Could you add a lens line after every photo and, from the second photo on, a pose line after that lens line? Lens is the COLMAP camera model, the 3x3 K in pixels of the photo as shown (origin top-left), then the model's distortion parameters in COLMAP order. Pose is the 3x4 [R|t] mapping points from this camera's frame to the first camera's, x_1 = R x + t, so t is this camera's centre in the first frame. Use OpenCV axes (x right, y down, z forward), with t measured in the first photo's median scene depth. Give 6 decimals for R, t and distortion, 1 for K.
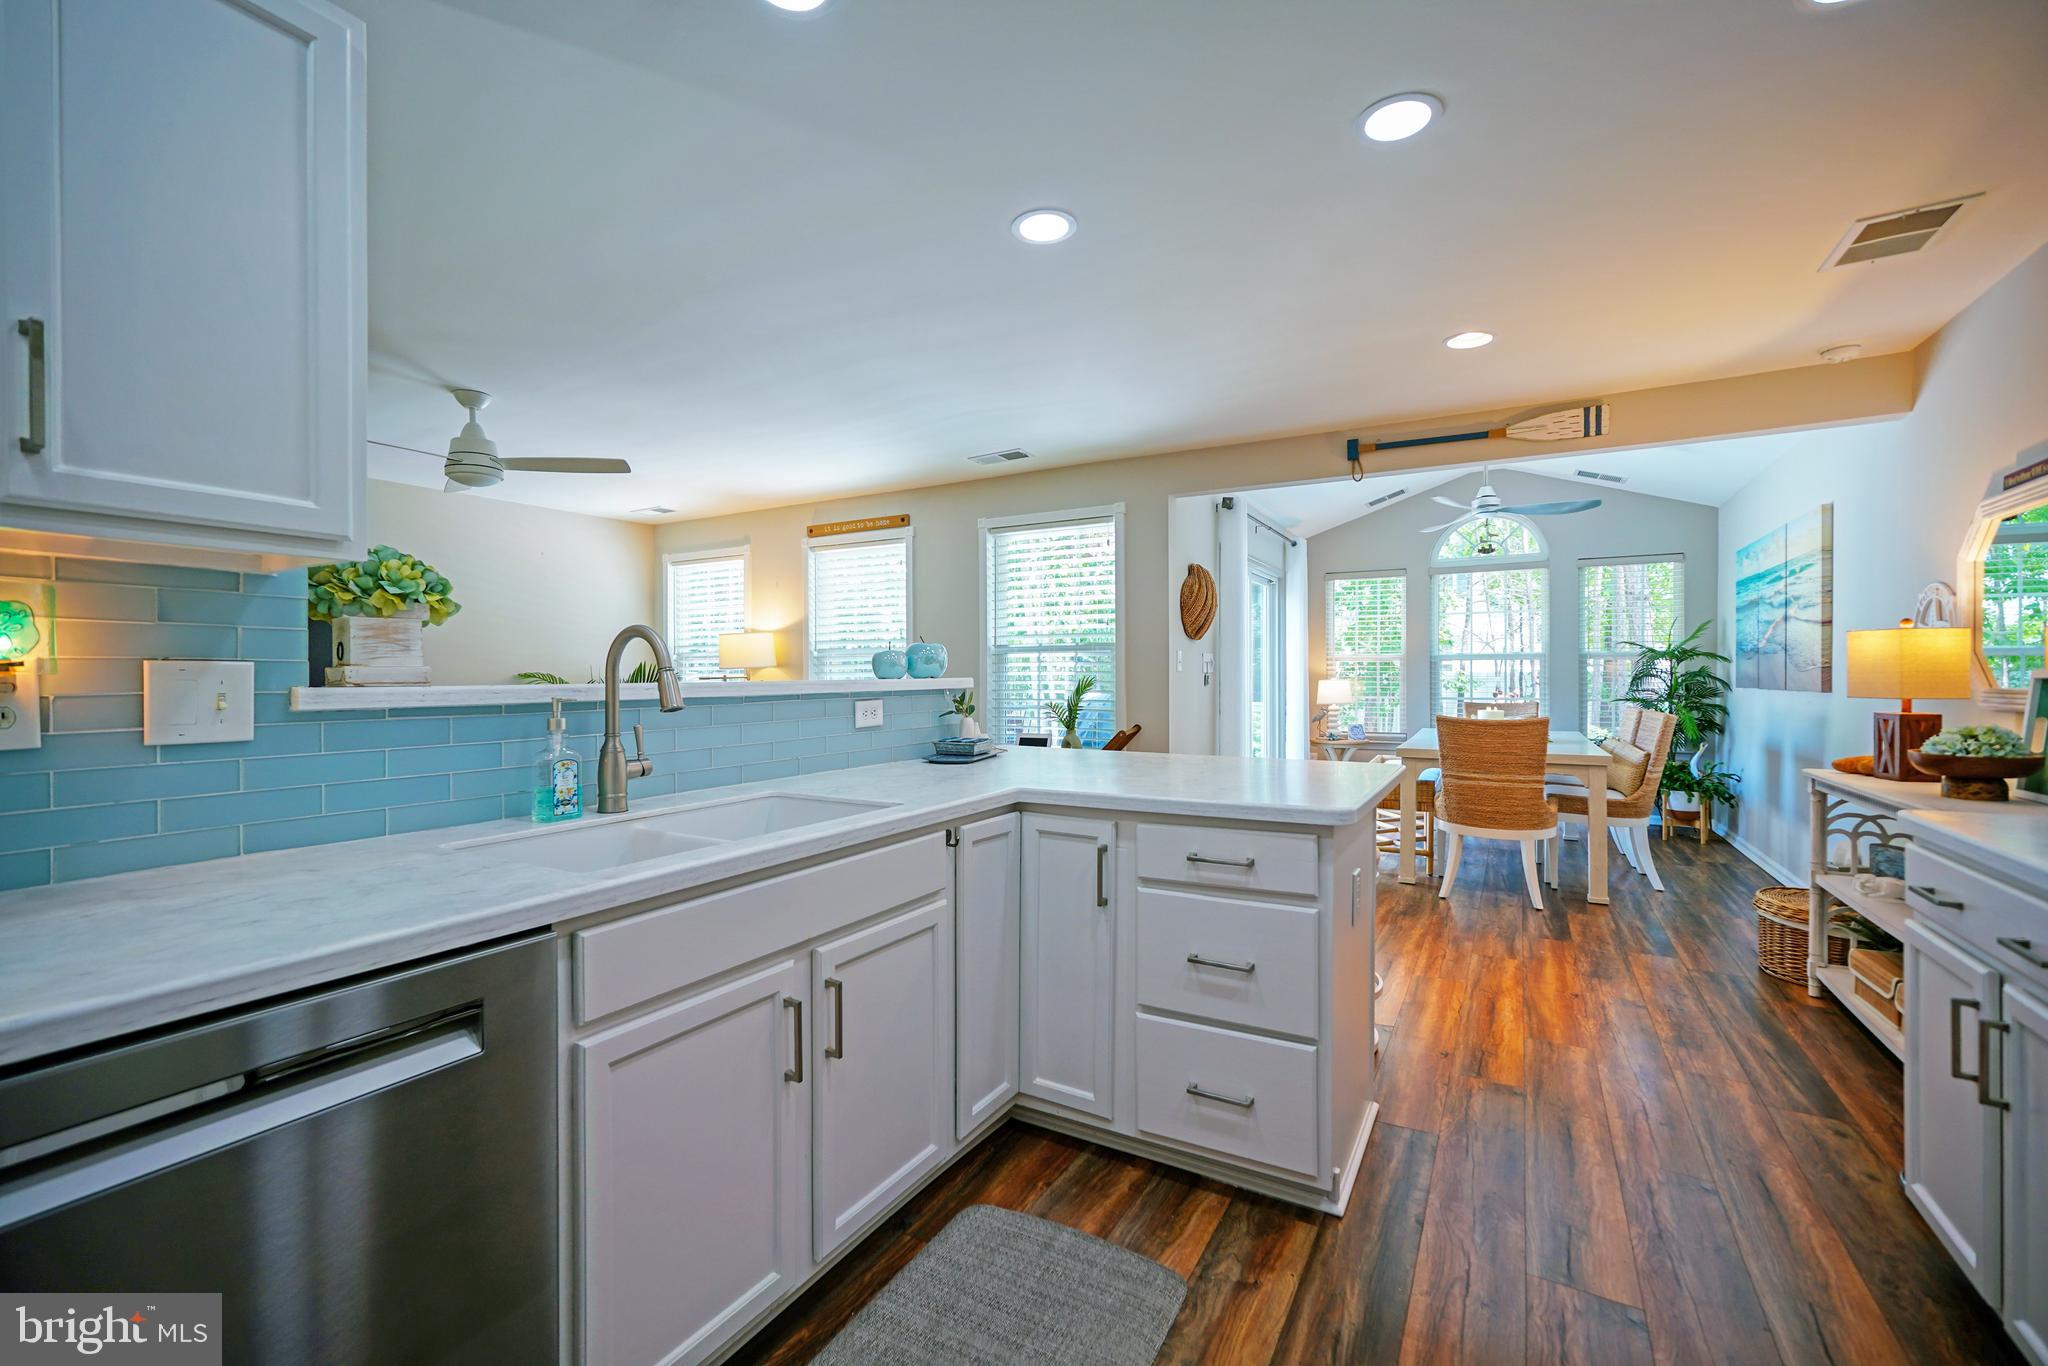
lens RADIAL K [[865.6, 0, 1004.9], [0, 865.6, 678.4], [0, 0, 1]] dist [-0.009943, 0.004799]
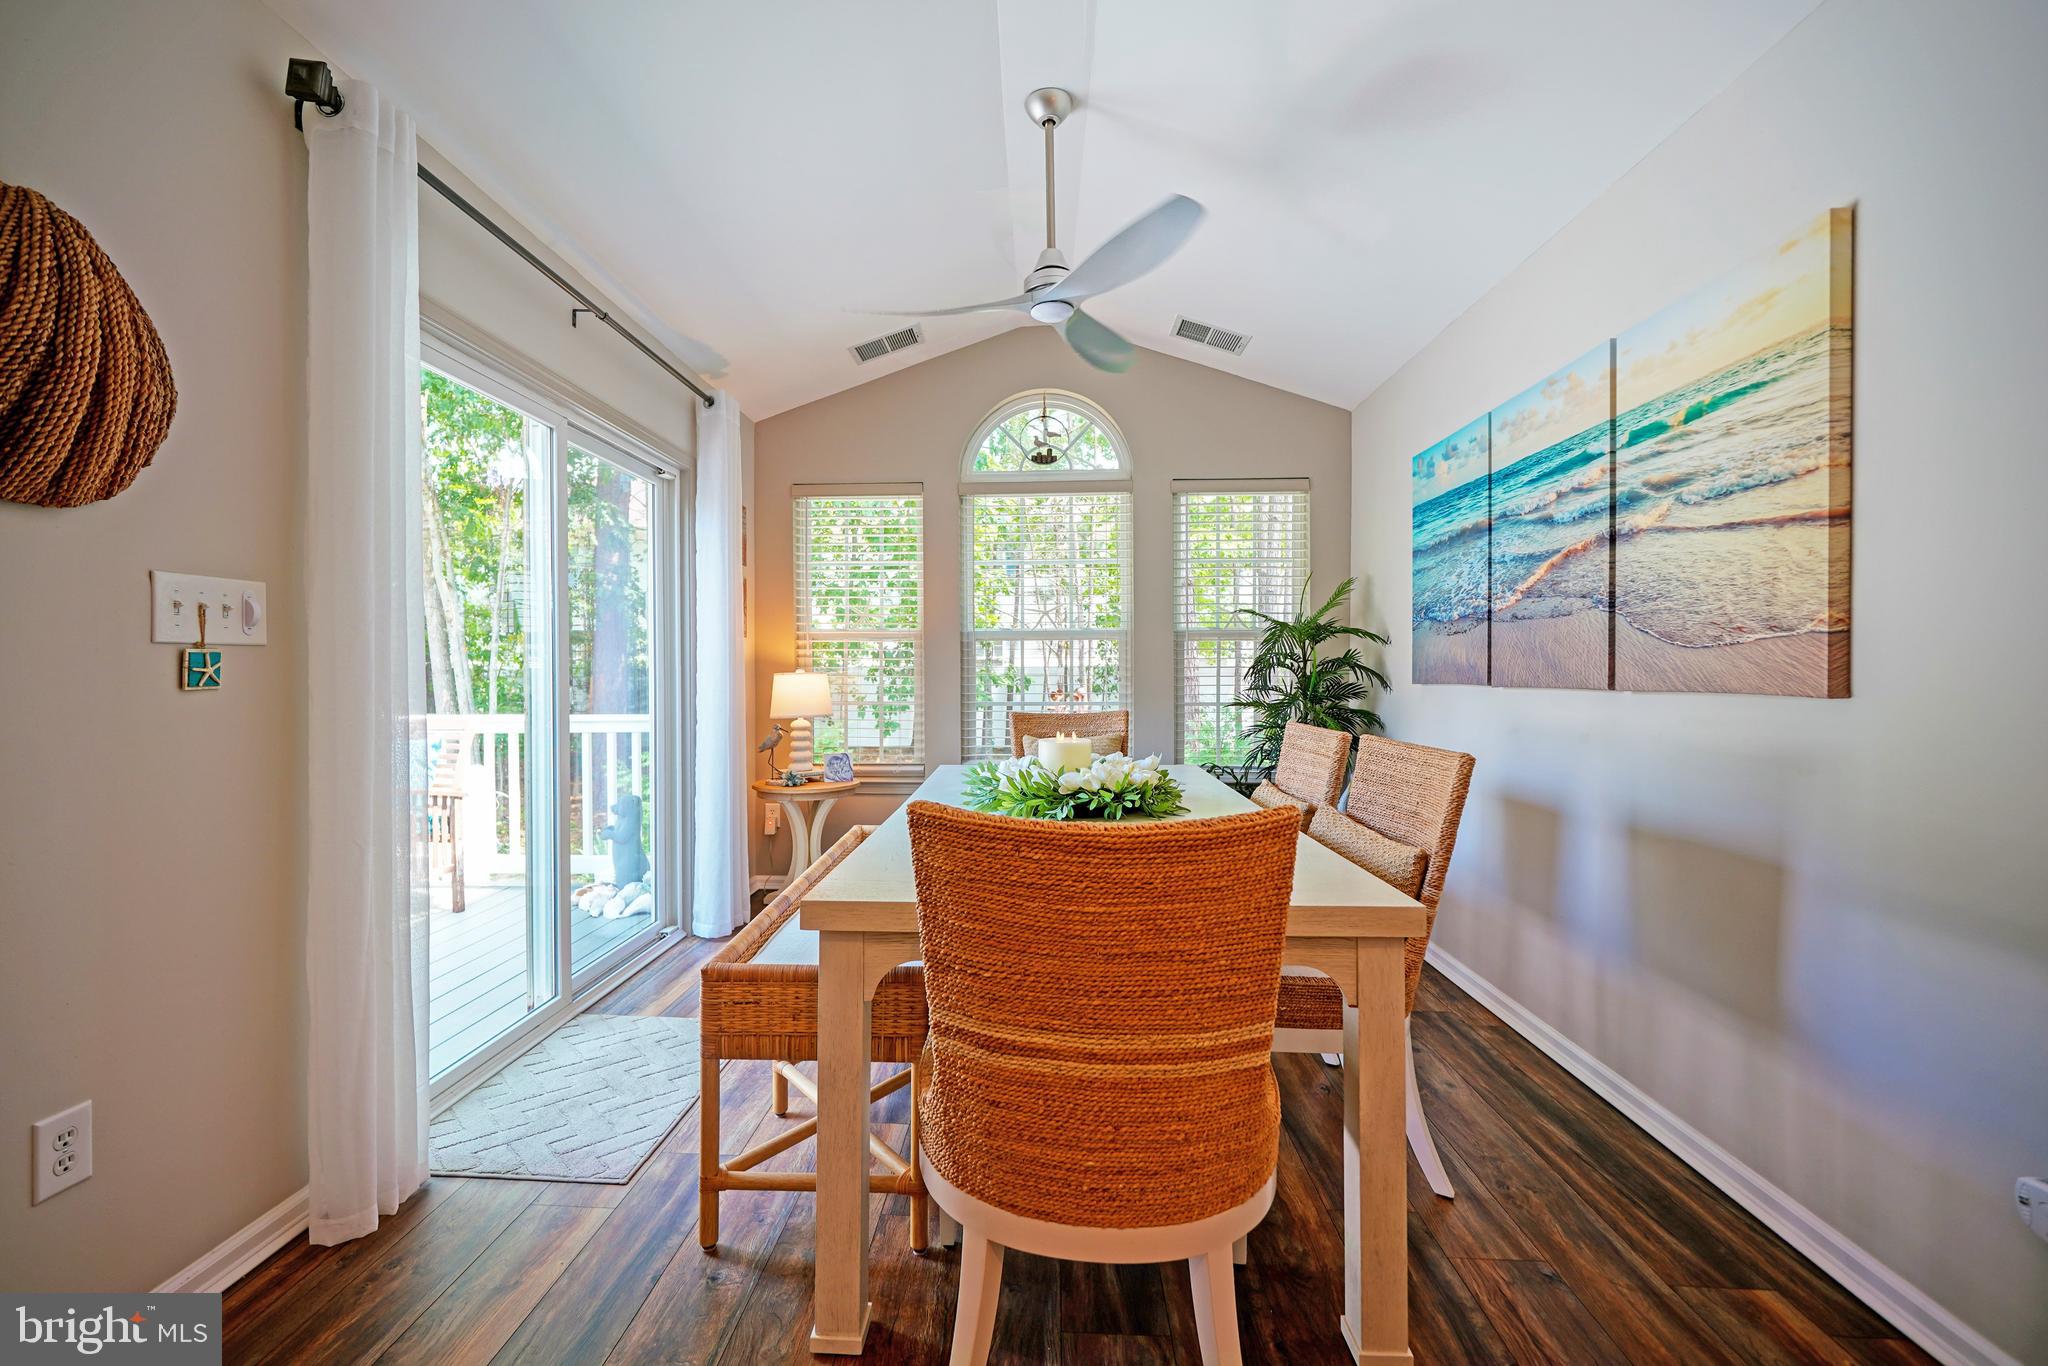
lens RADIAL K [[865.6, 0, 1005.6], [0, 865.6, 678.5], [0, 0, 1]] dist [-0.009943, 0.004799]
pose [[0.886802, -0.003006, 0.462140, 0.326416], [0.001035, 0.999989, 0.004518, 0.003992], [-0.462148, -0.003528, 0.886796, 0.610440]]
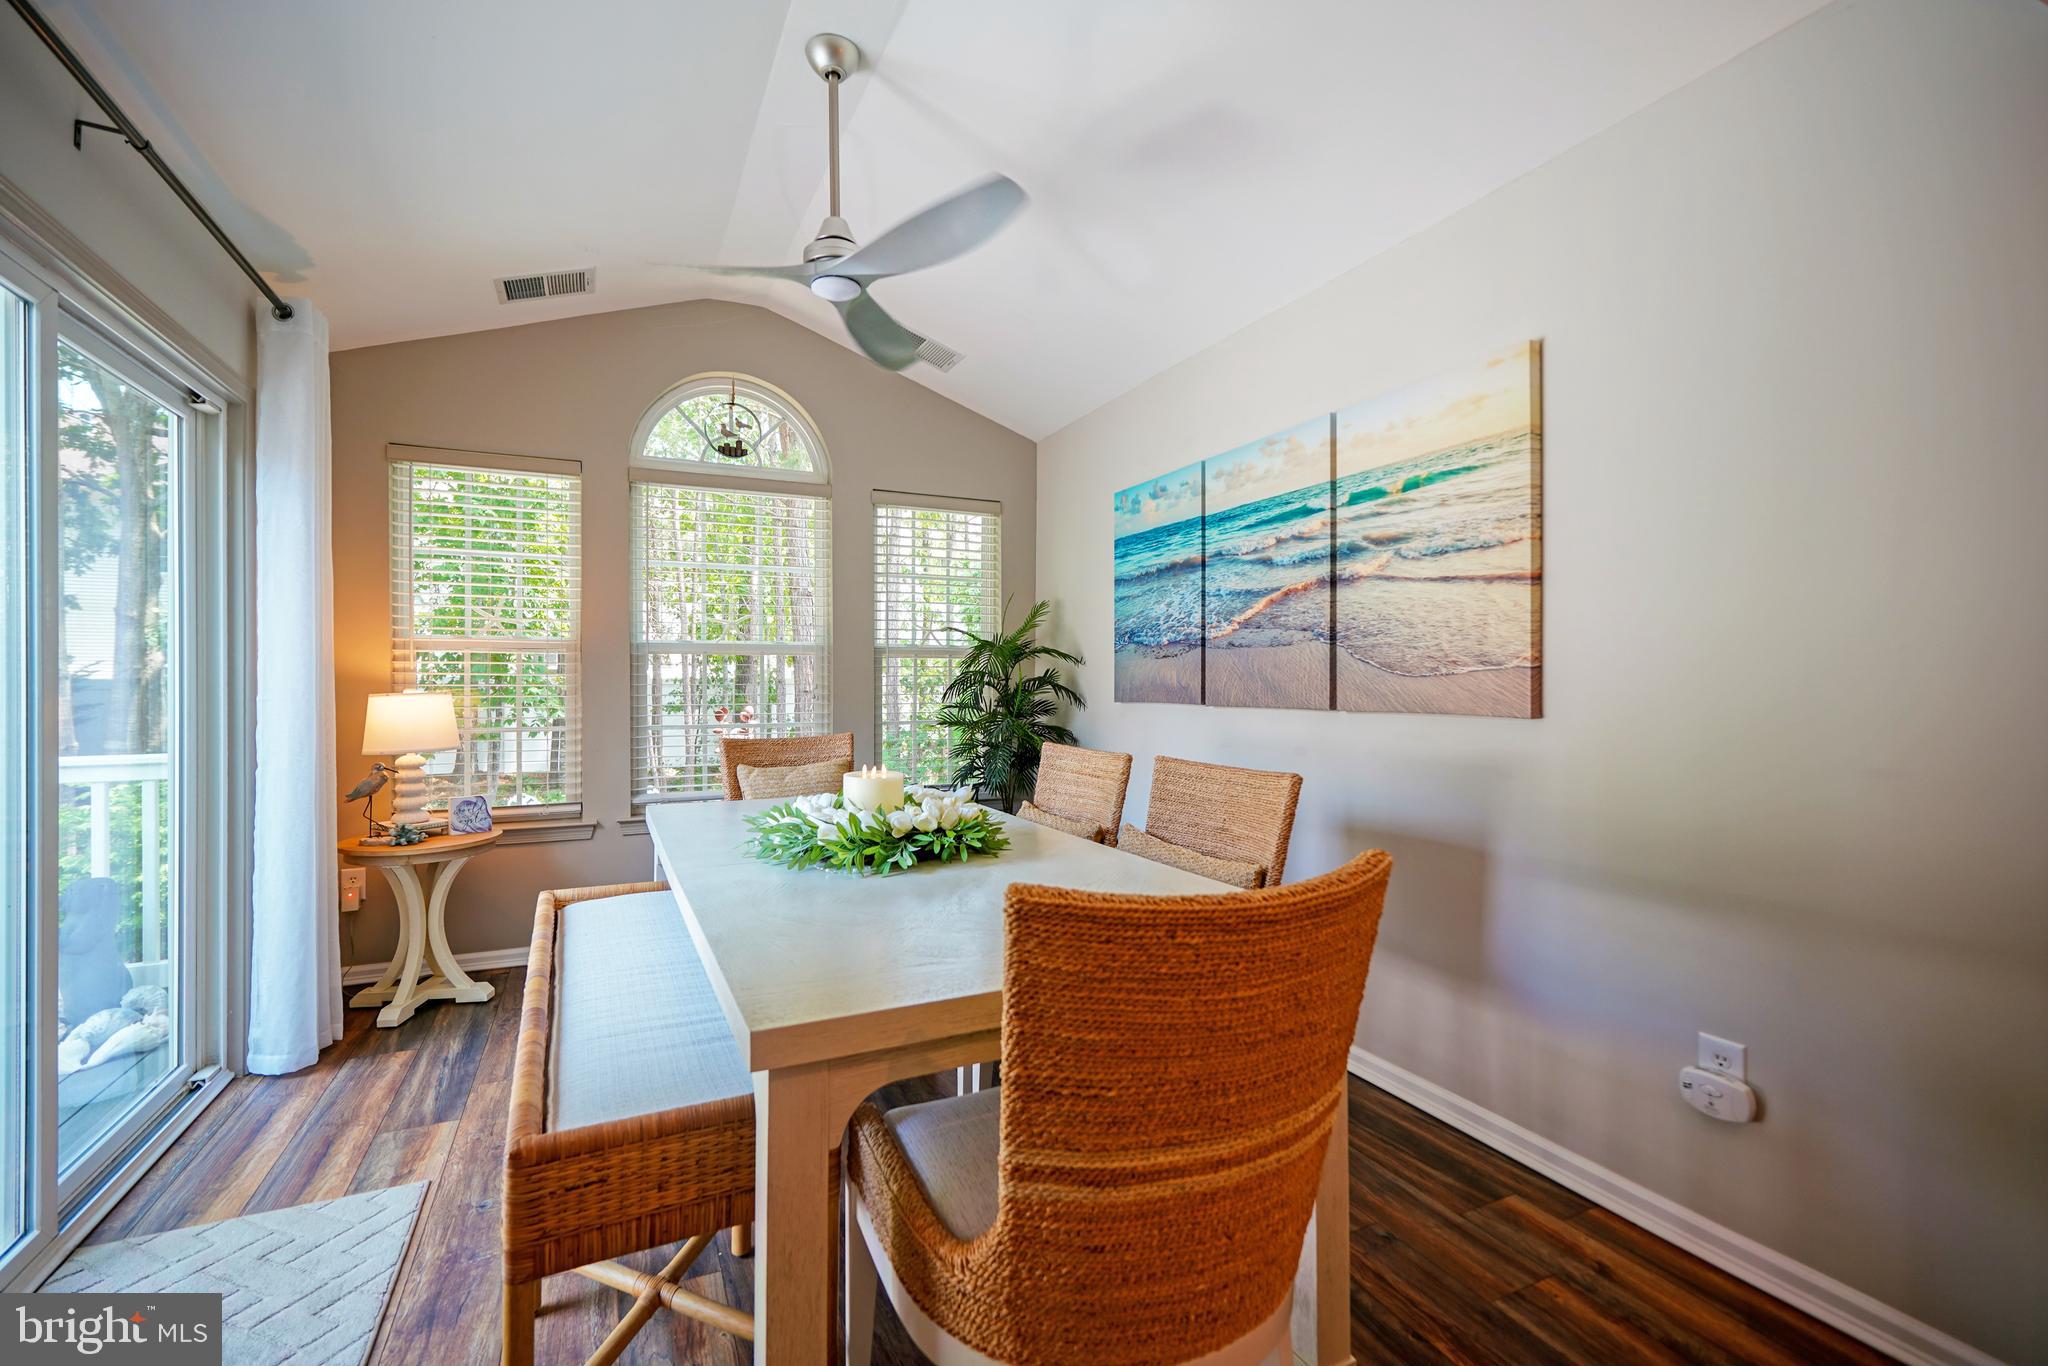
lens RADIAL K [[865.6, 0, 1007.7], [0, 865.6, 680.4], [0, 0, 1]] dist [-0.009943, 0.004799]
pose [[0.565997, 0.003006, 0.824402, 0.271680], [0.001285, 0.999989, -0.004528, -0.002922], [-0.824407, 0.003622, 0.565986, 0.712940]]
